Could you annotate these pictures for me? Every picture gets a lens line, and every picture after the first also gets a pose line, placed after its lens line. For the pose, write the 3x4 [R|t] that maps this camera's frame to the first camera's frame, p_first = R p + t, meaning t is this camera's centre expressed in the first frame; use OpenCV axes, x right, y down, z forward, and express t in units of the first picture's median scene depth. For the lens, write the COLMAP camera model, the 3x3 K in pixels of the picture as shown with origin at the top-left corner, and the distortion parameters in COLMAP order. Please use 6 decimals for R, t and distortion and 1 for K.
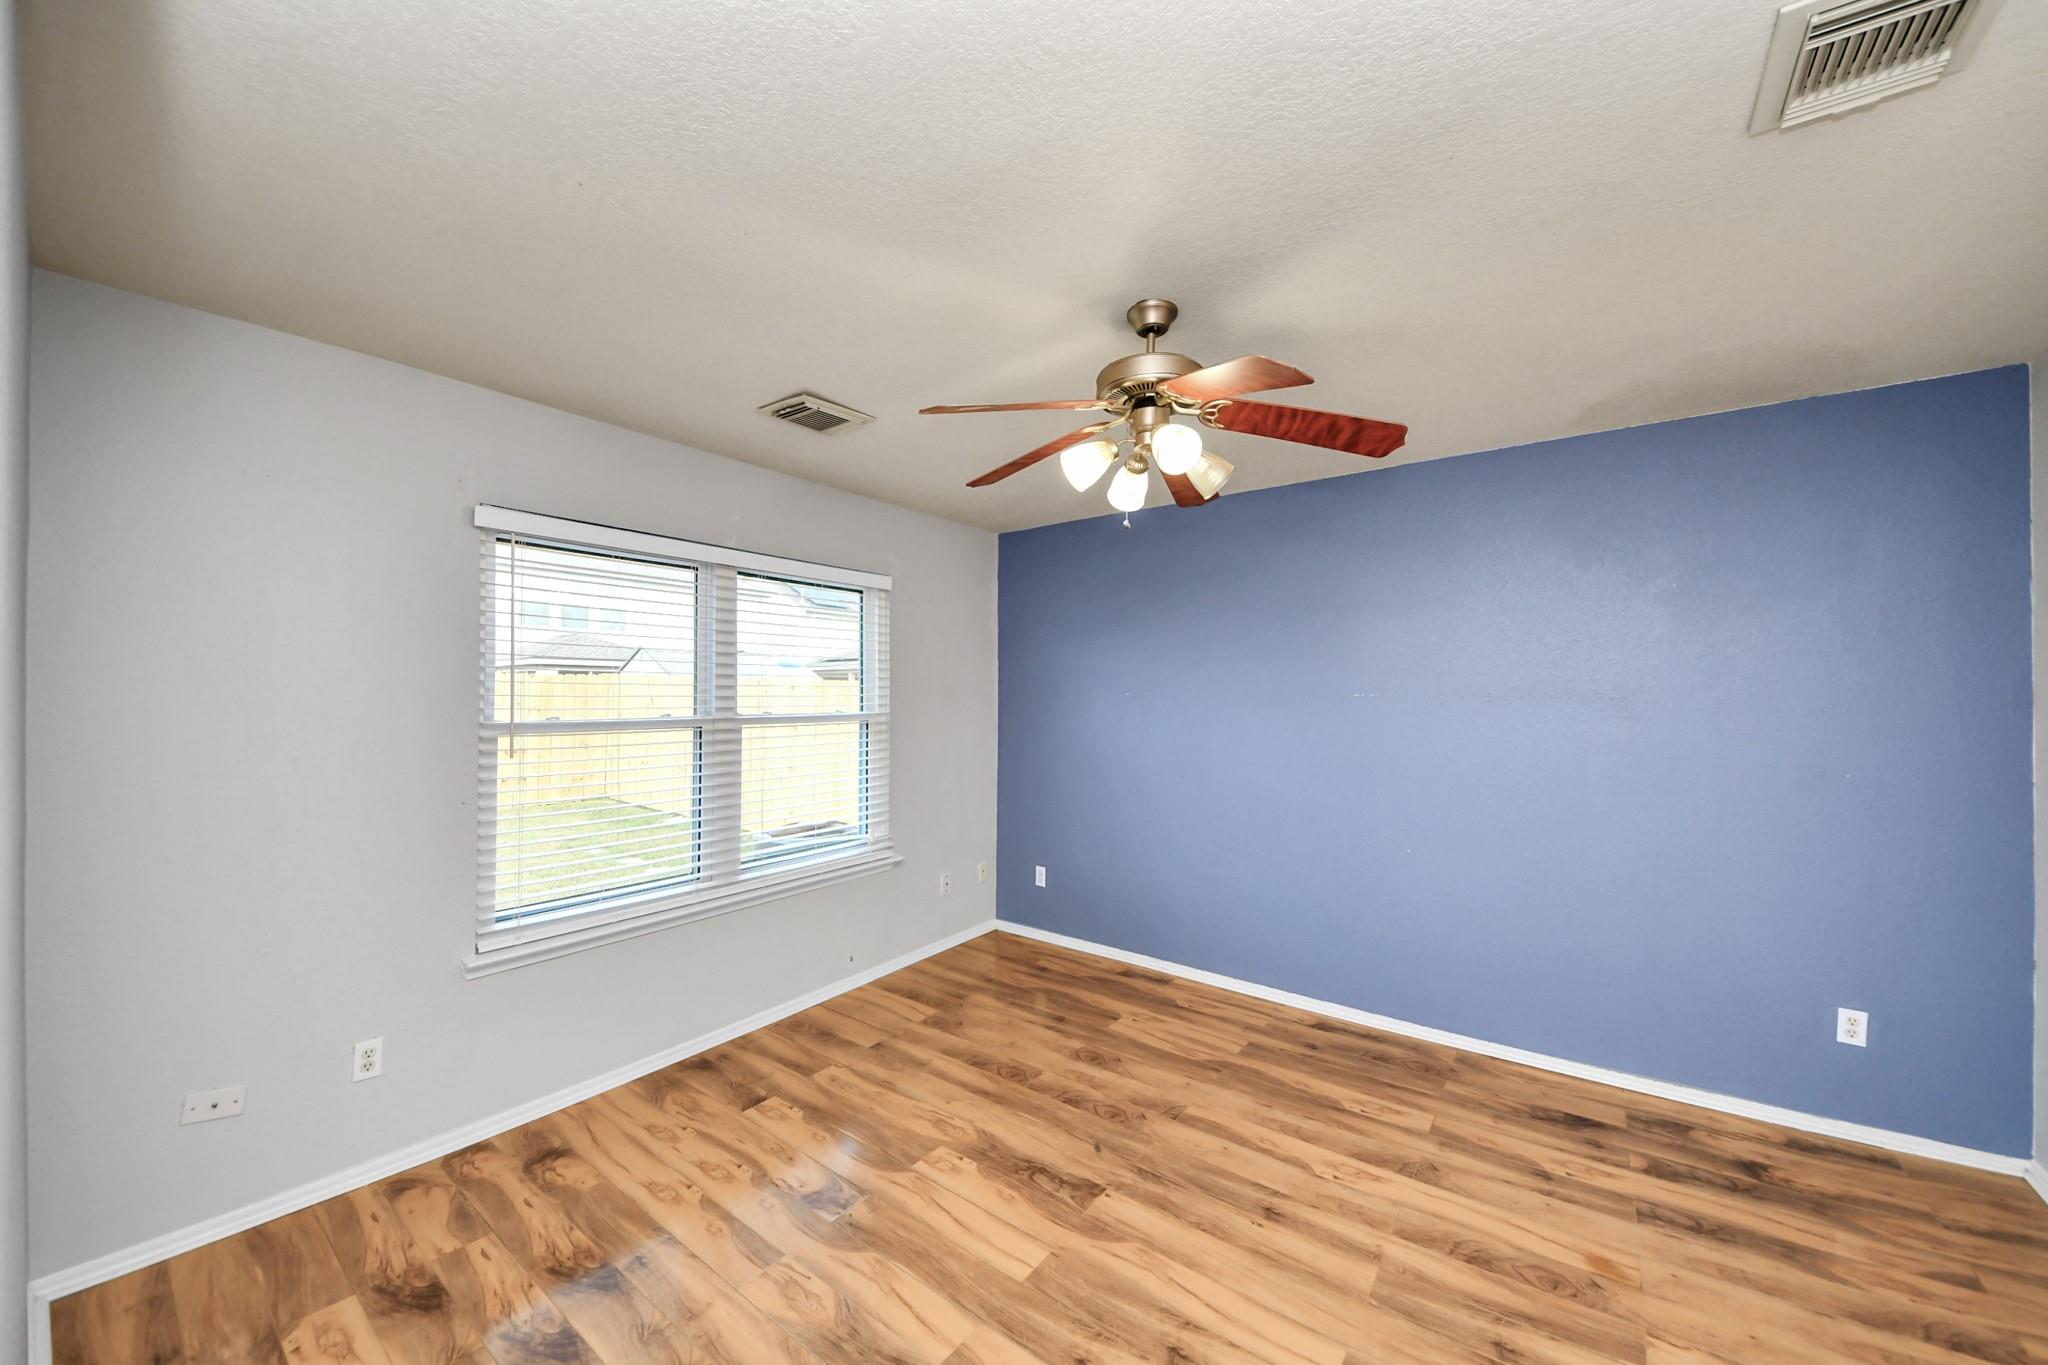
lens RADIAL K [[744.9, 0, 1019.0], [0, 744.9, 692.9], [0, 0, 1]] dist [0.064809, -0.033379]
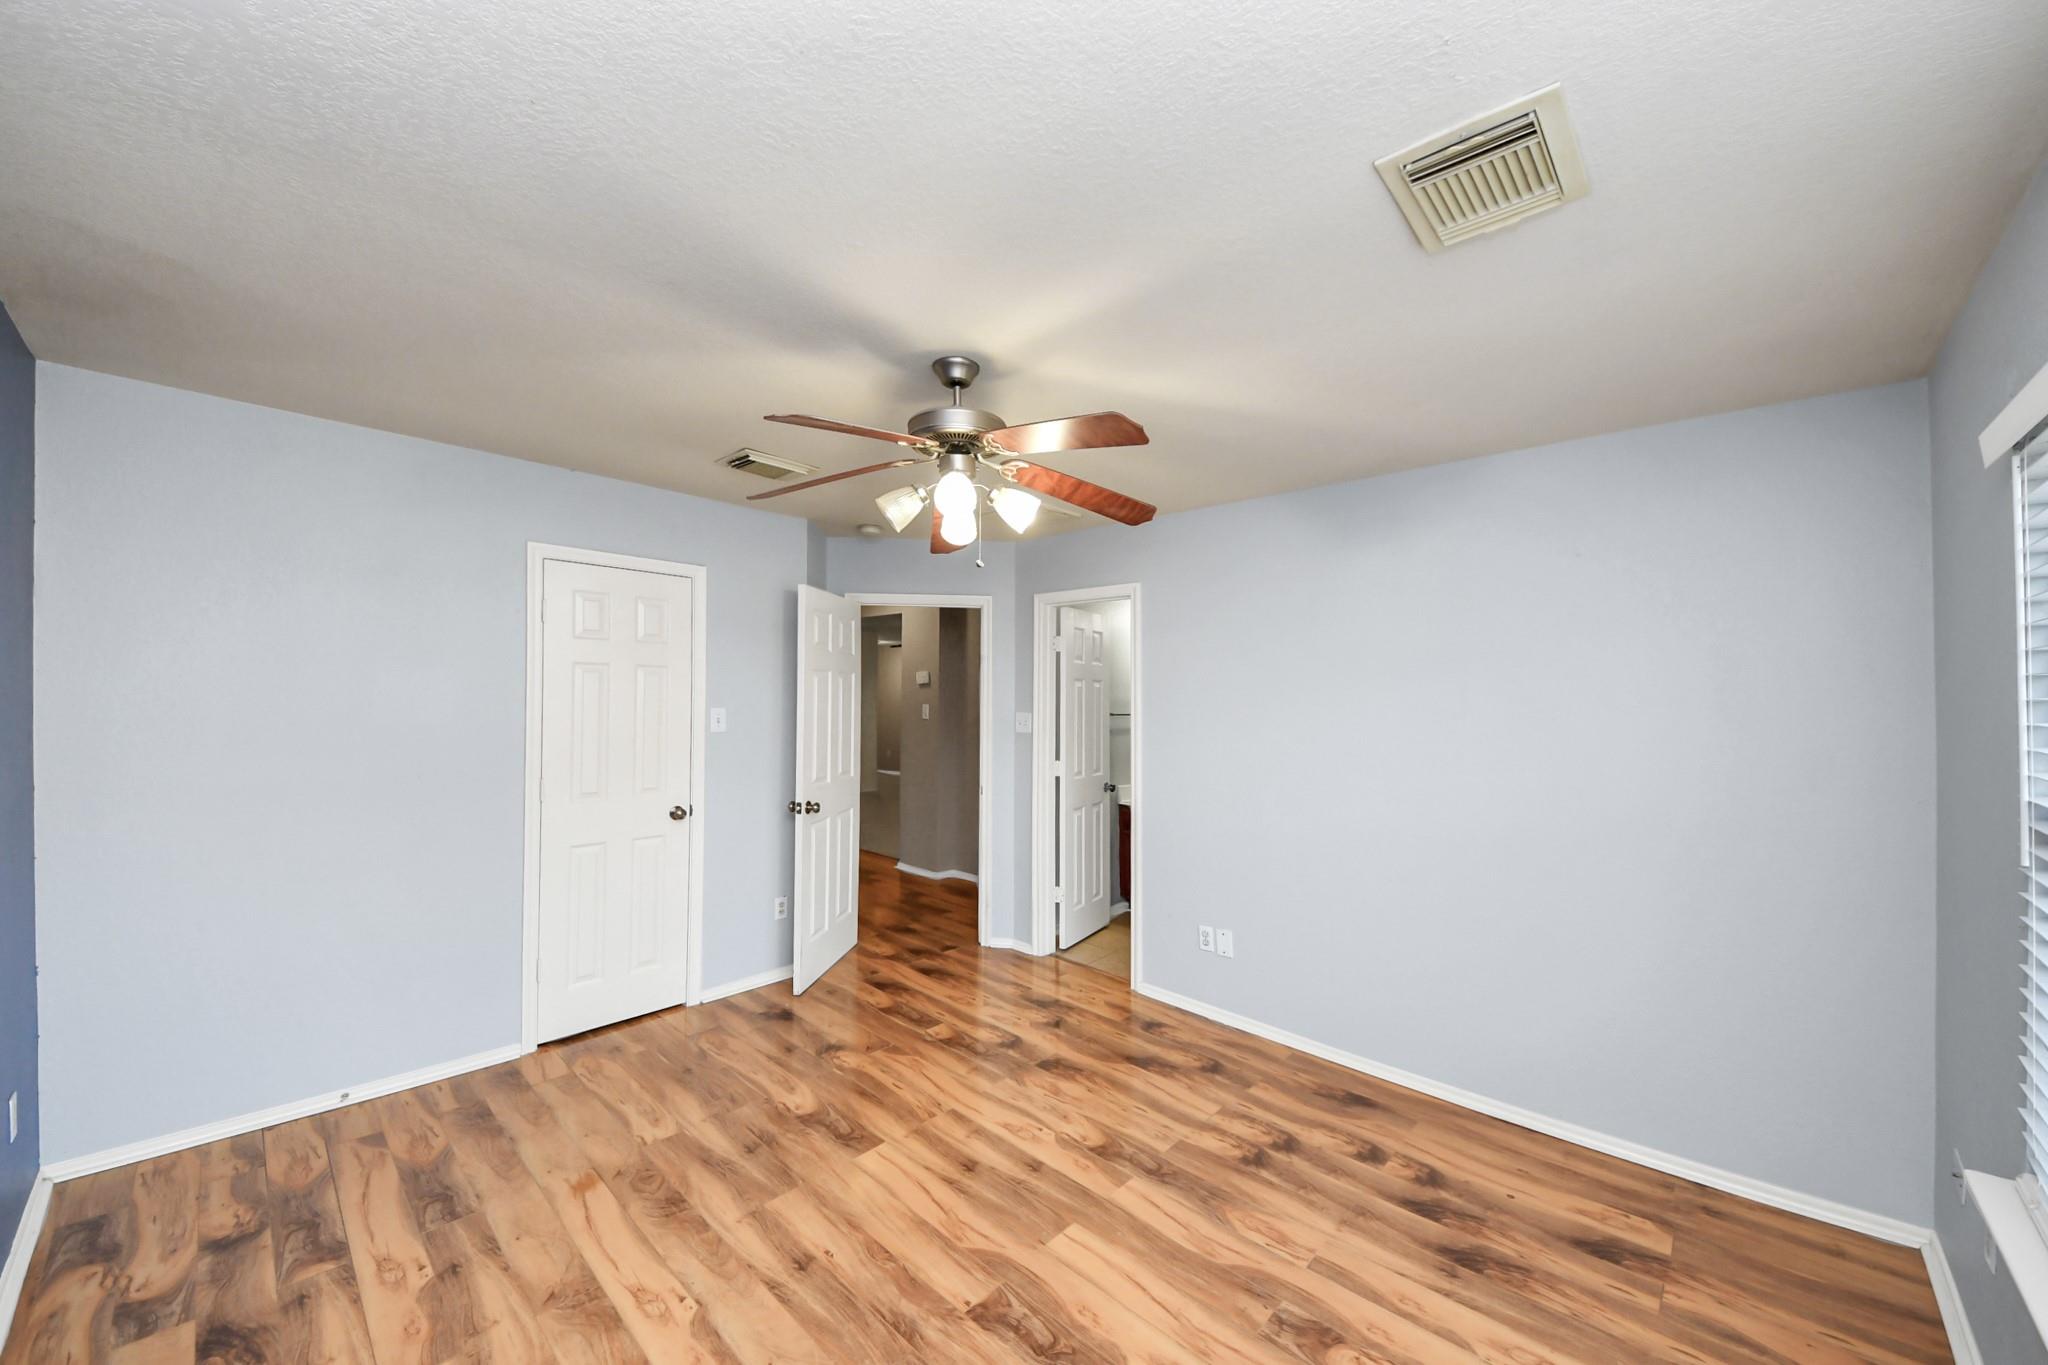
lens RADIAL K [[758.5, 0, 1011.5], [0, 758.5, 686.1], [0, 0, 1]] dist [0.067515, -0.035856]
pose [[-0.992890, -0.015073, 0.118080, -0.021922], [-0.017507, 0.999655, -0.019605, -0.010014], [-0.117743, -0.021533, -0.992811, 1.681301]]
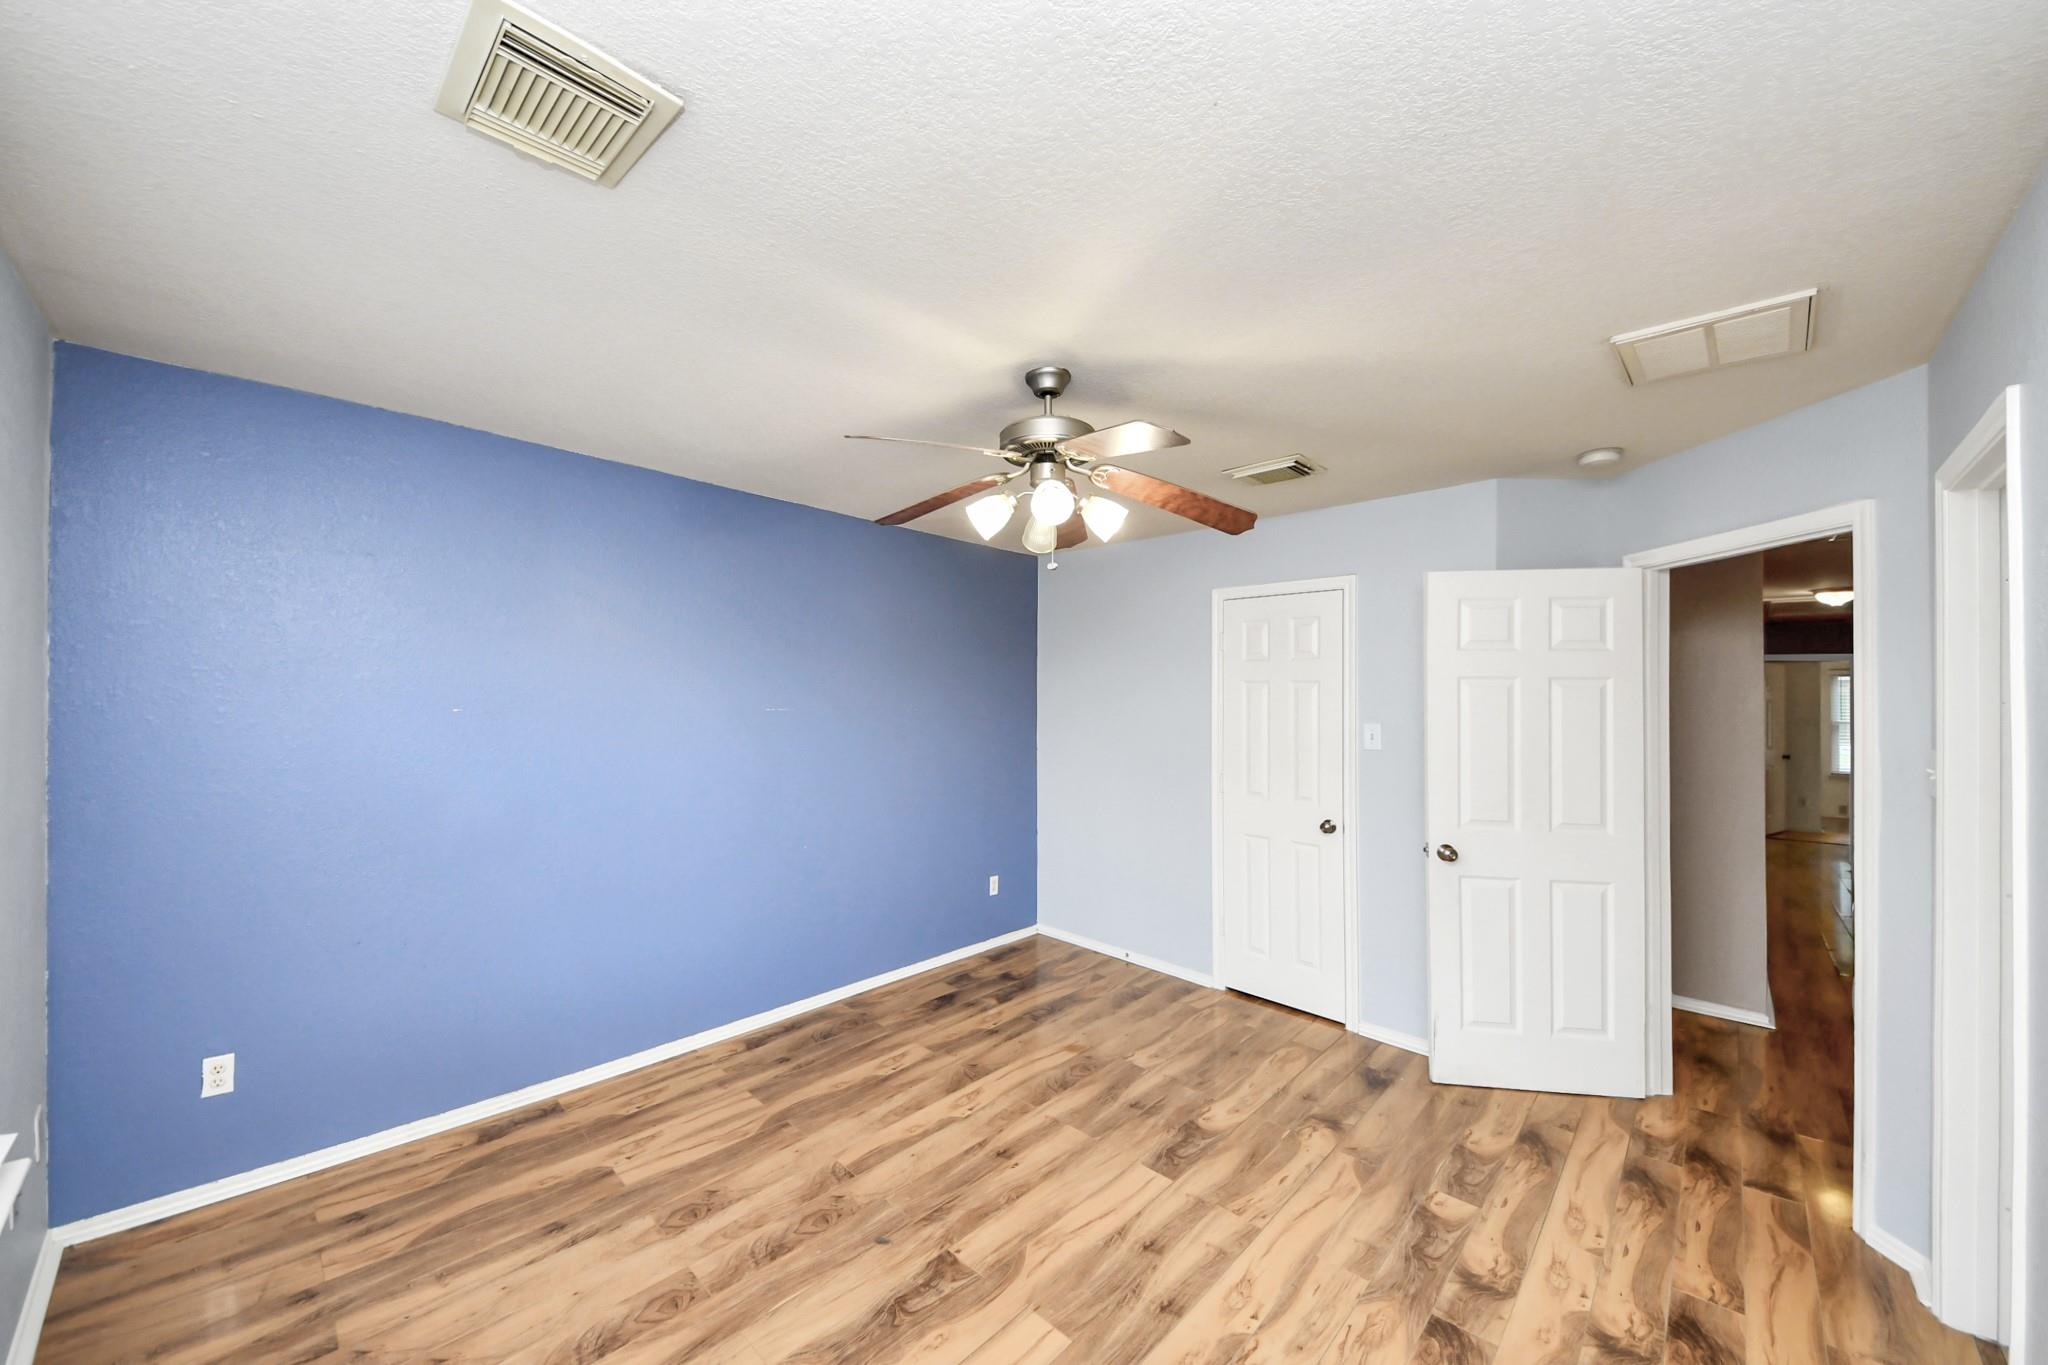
lens RADIAL K [[758.5, 0, 1011.5], [0, 758.5, 686.1], [0, 0, 1]] dist [0.067515, -0.035856]
pose [[0.115562, 0.013745, 0.993205, -0.759448], [-0.020365, 0.999727, -0.011465, -0.029170], [-0.993092, -0.018901, 0.115810, 0.750469]]
